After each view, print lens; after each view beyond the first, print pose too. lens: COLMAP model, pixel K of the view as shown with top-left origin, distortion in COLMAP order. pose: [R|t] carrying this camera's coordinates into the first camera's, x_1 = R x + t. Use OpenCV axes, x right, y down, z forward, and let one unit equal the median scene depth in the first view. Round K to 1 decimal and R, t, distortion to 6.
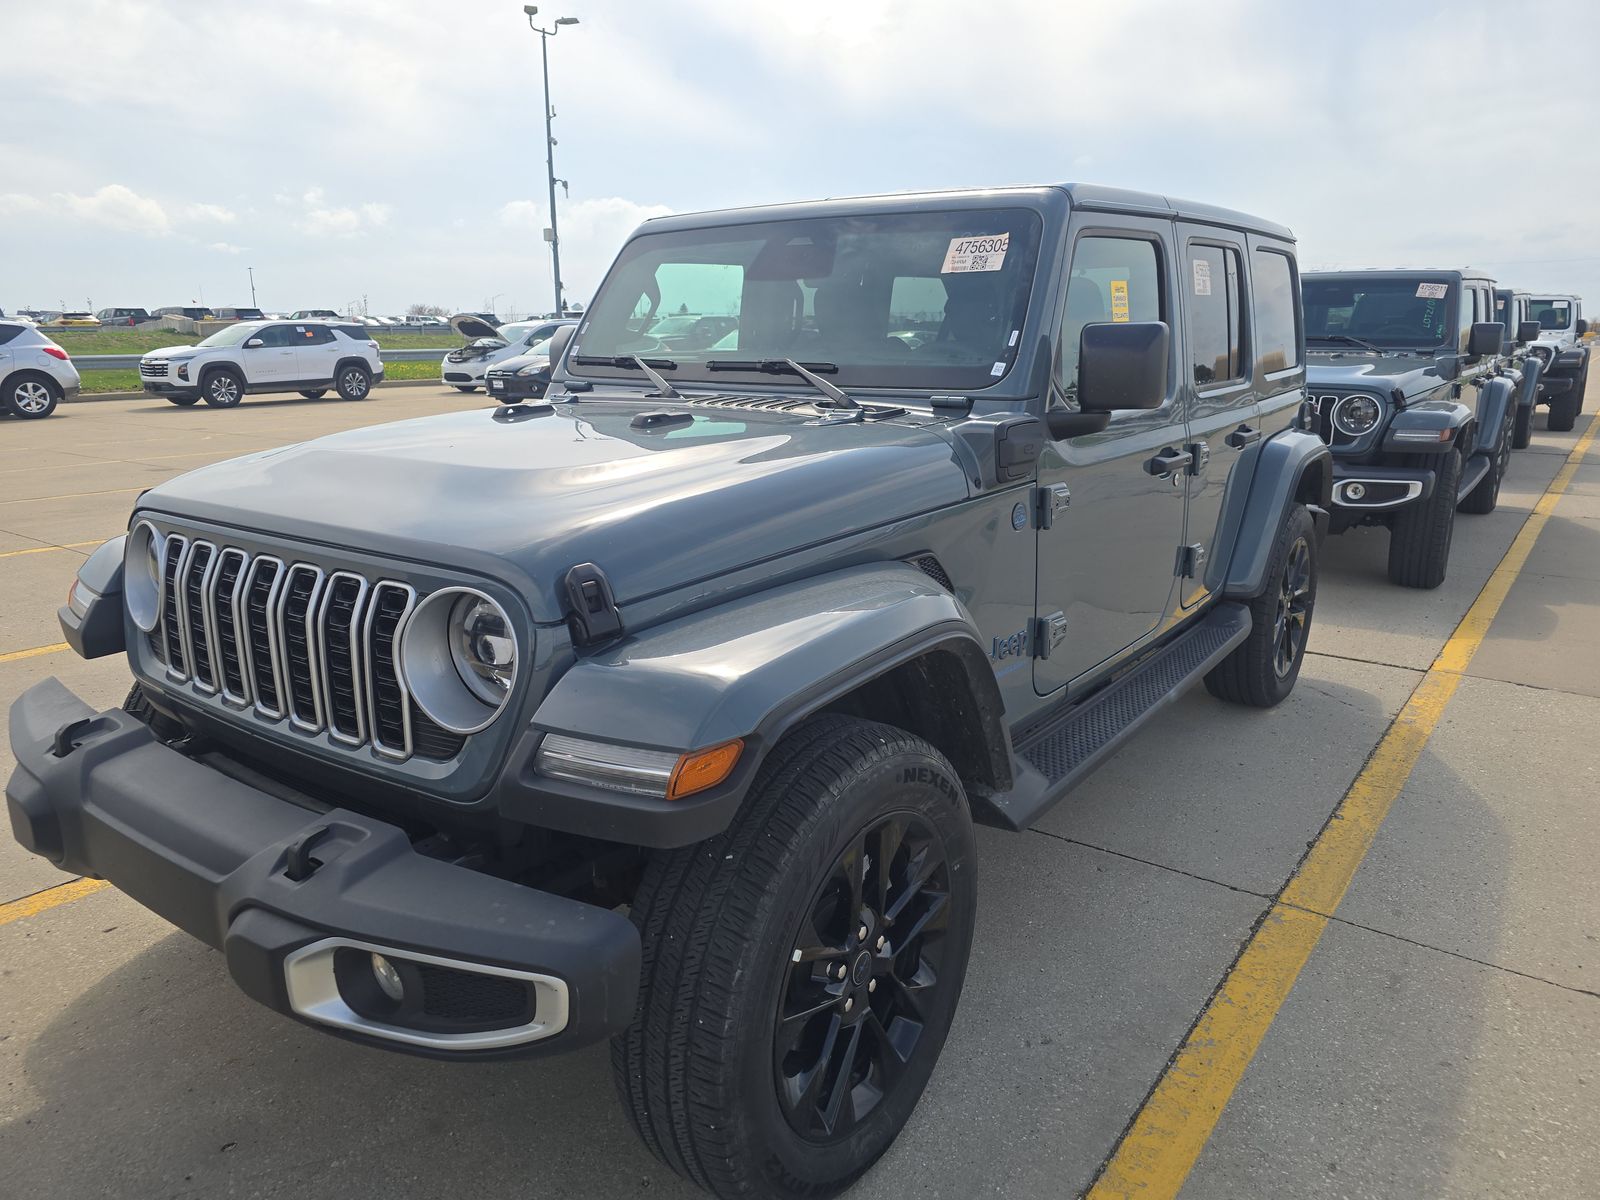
lens RADIAL K [[1123.9, 0, 785.8], [0, 1123.9, 598.8], [0, 0, 1]] dist [0.014137, -0.014362]
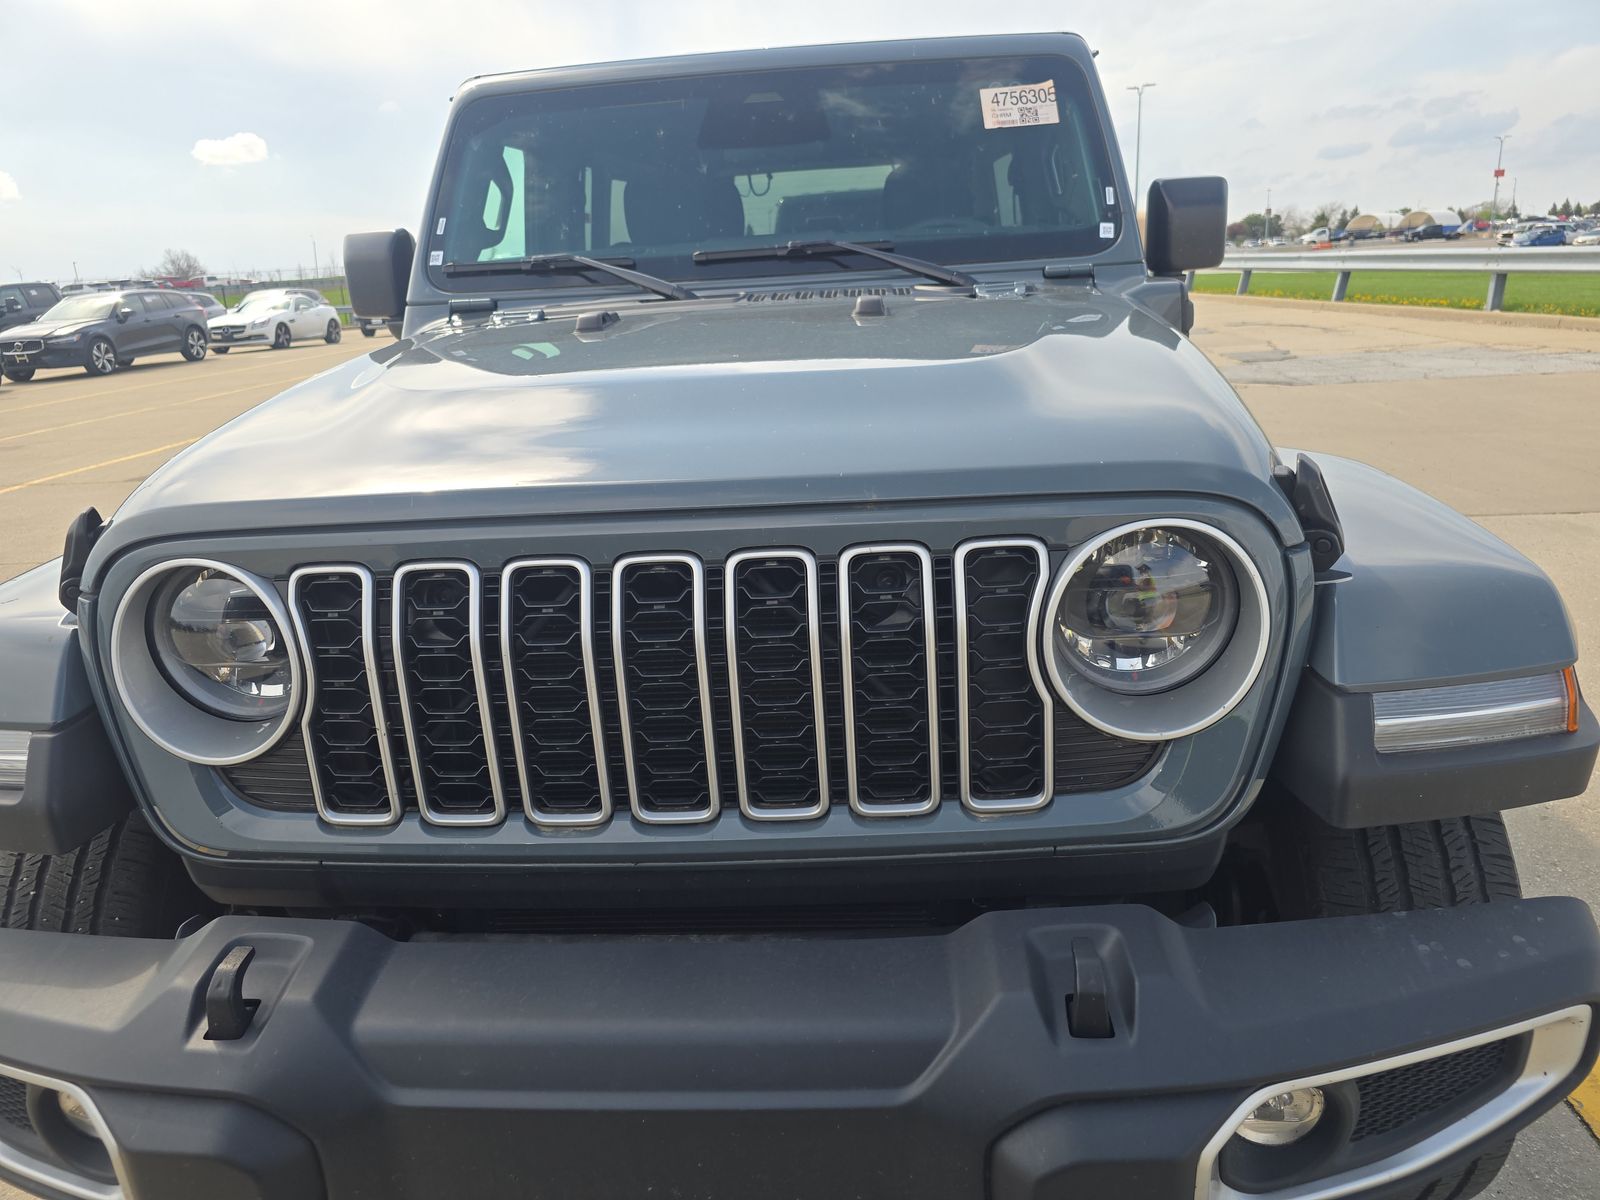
lens RADIAL K [[1123.9, 0, 798.7], [0, 1123.9, 595.9], [0, 0, 1]] dist [0.014137, -0.014362]
pose [[0.876778, -0.203902, 0.435528, -0.460484], [0.166778, 0.978380, 0.122303, -0.061886], [-0.451050, -0.034596, 0.891828, 0.261407]]
